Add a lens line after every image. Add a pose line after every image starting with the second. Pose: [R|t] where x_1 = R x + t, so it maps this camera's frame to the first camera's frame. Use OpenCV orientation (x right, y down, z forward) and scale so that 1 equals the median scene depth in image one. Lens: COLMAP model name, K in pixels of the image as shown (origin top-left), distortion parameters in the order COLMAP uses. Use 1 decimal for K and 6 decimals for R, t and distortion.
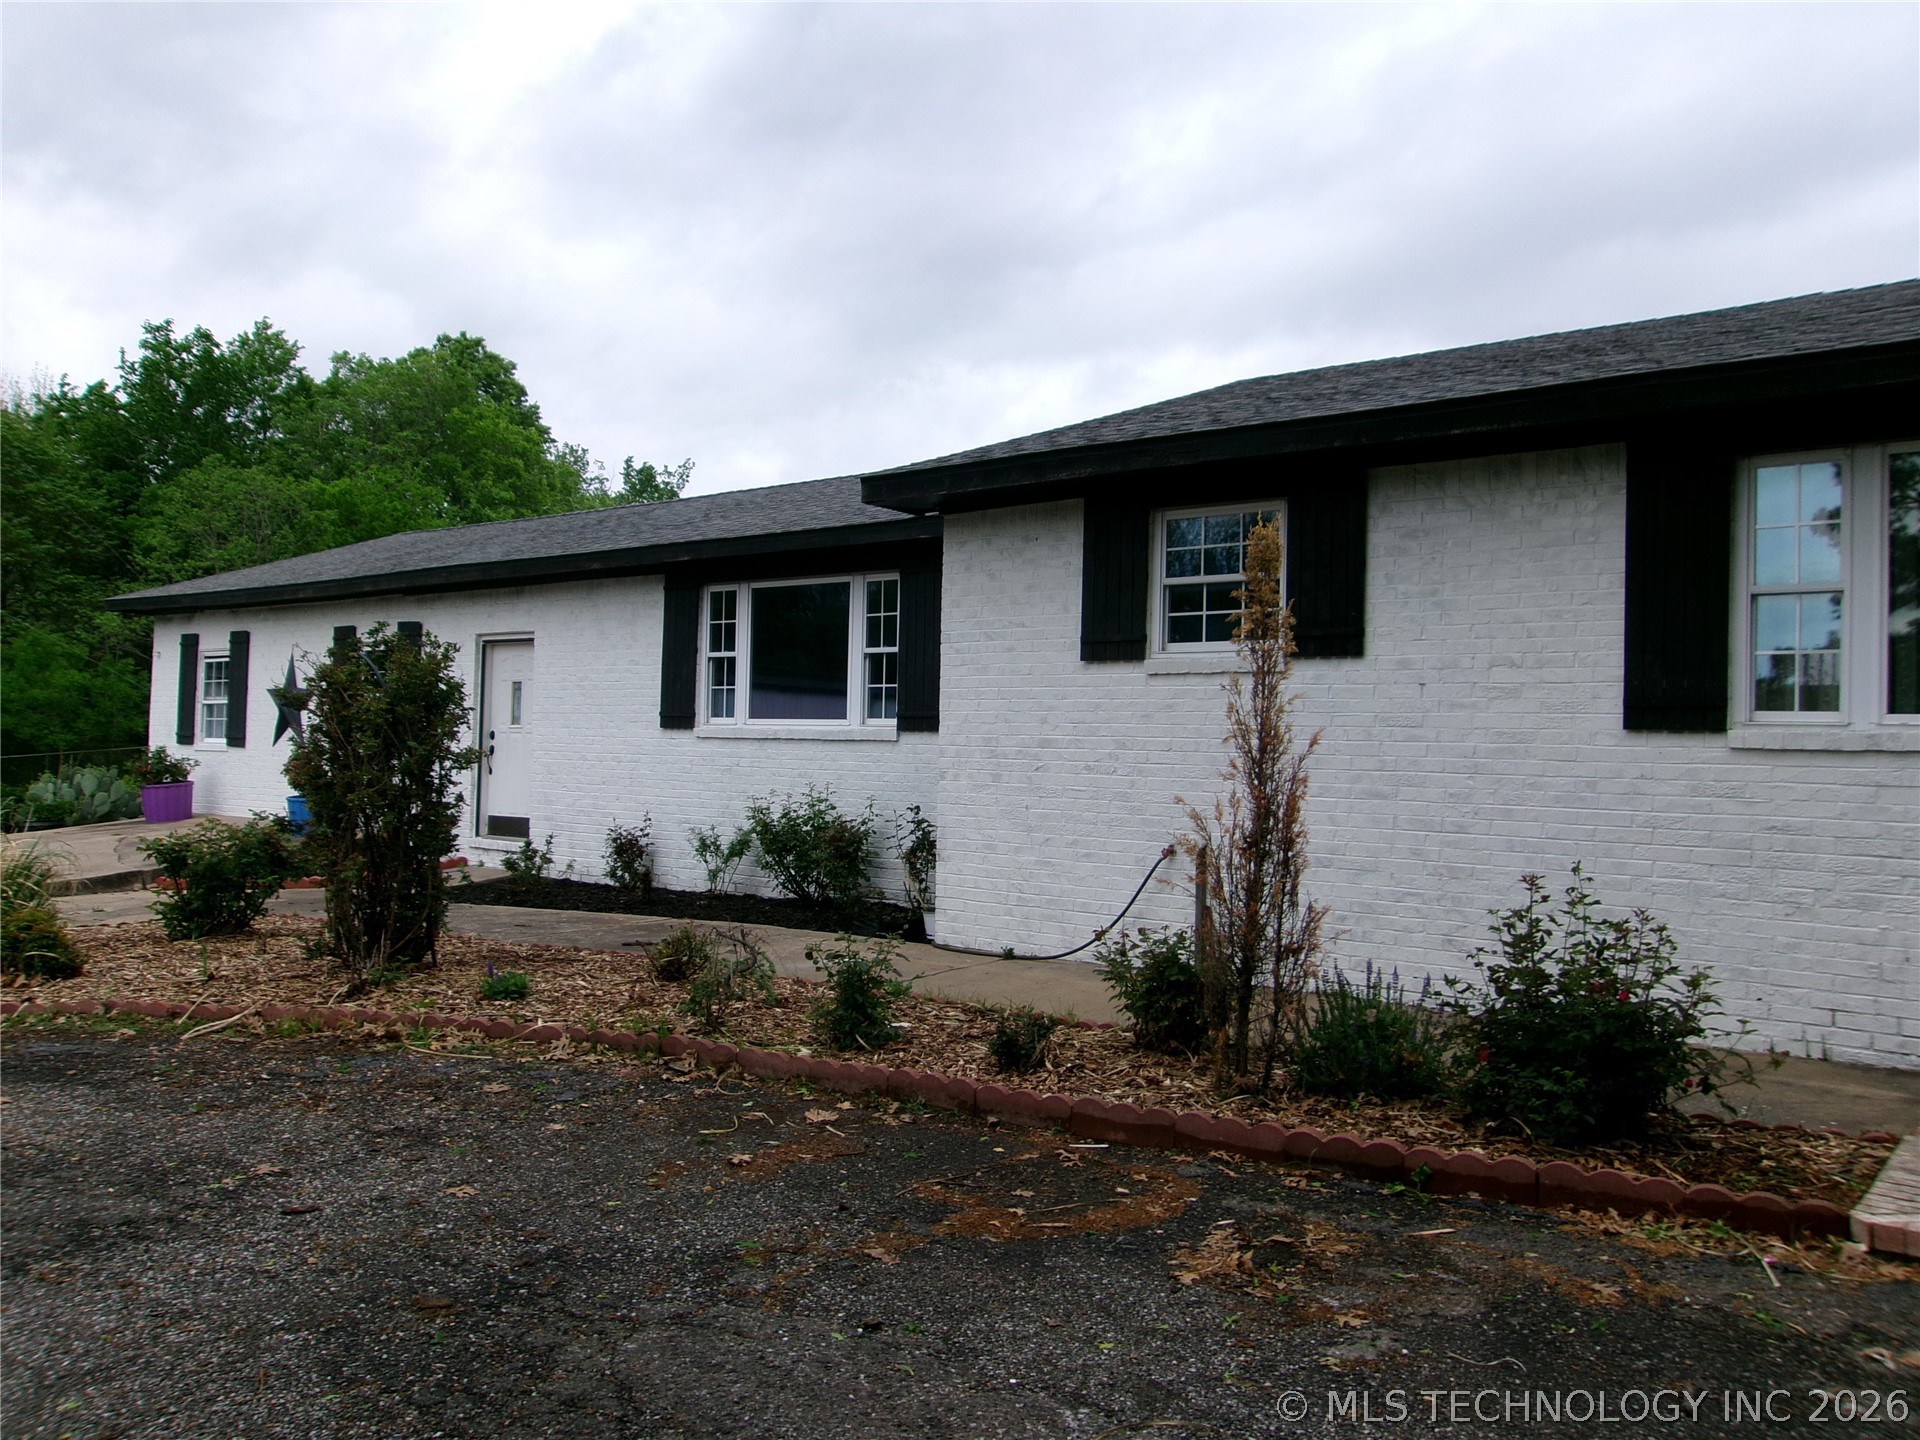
lens RADIAL K [[1489.4, 0, 950.6], [0, 1489.4, 719.7], [0, 0, 1]] dist [-0.027294, 0.049013]
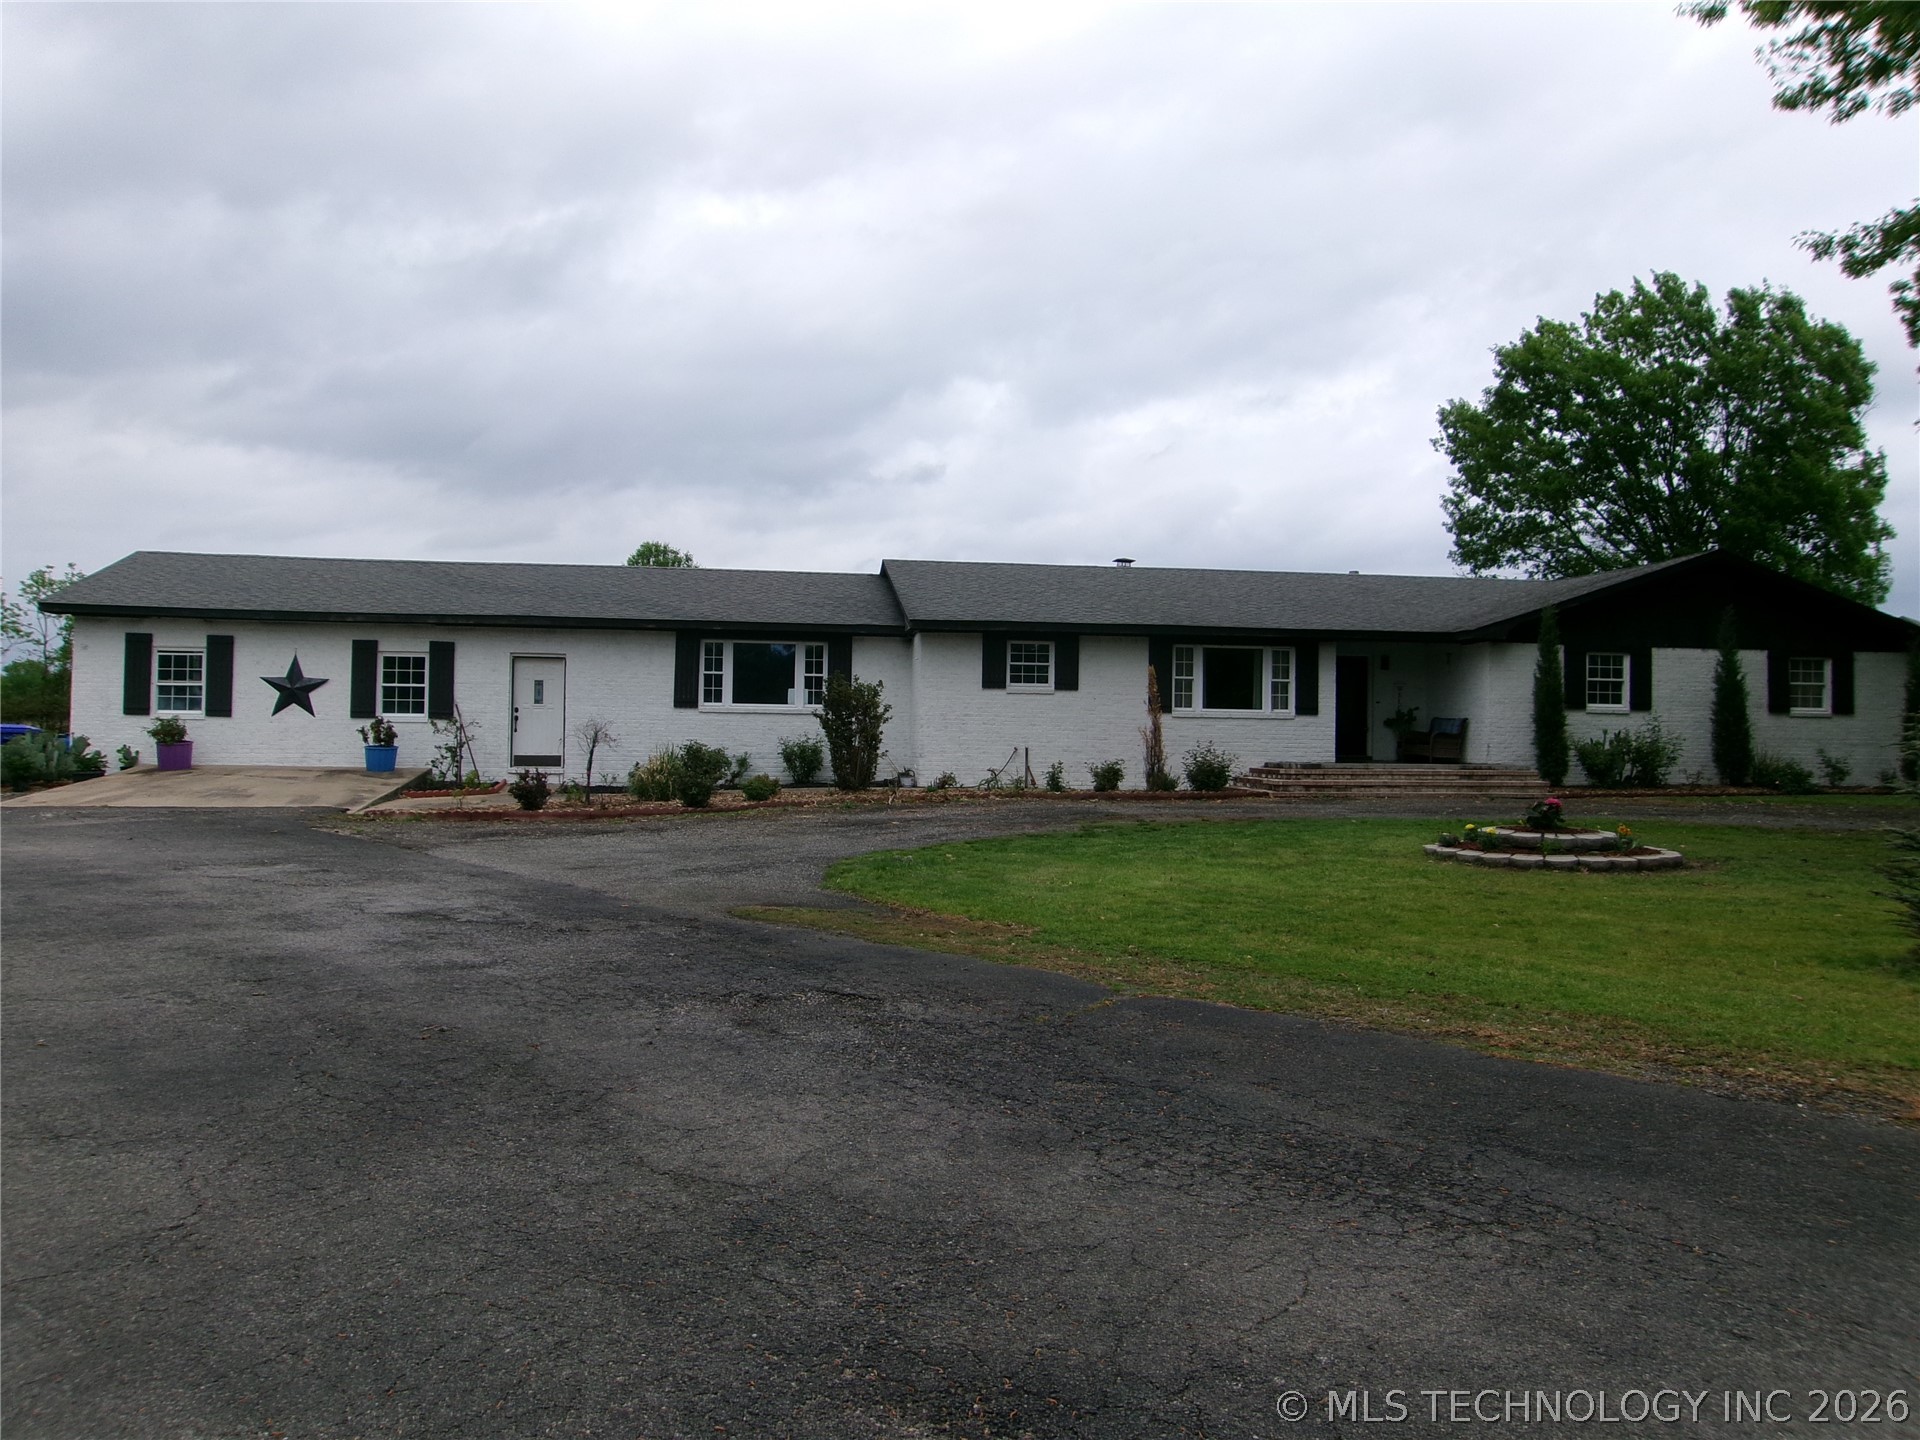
lens RADIAL K [[1489.4, 0, 934.1], [0, 1489.4, 680.0], [0, 0, 1]] dist [-0.027294, 0.049013]
pose [[0.687773, 0.016918, 0.725729, -2.350392], [-0.012502, 0.999856, -0.011459, -0.021517], [-0.725818, -0.001192, 0.687885, -1.083454]]
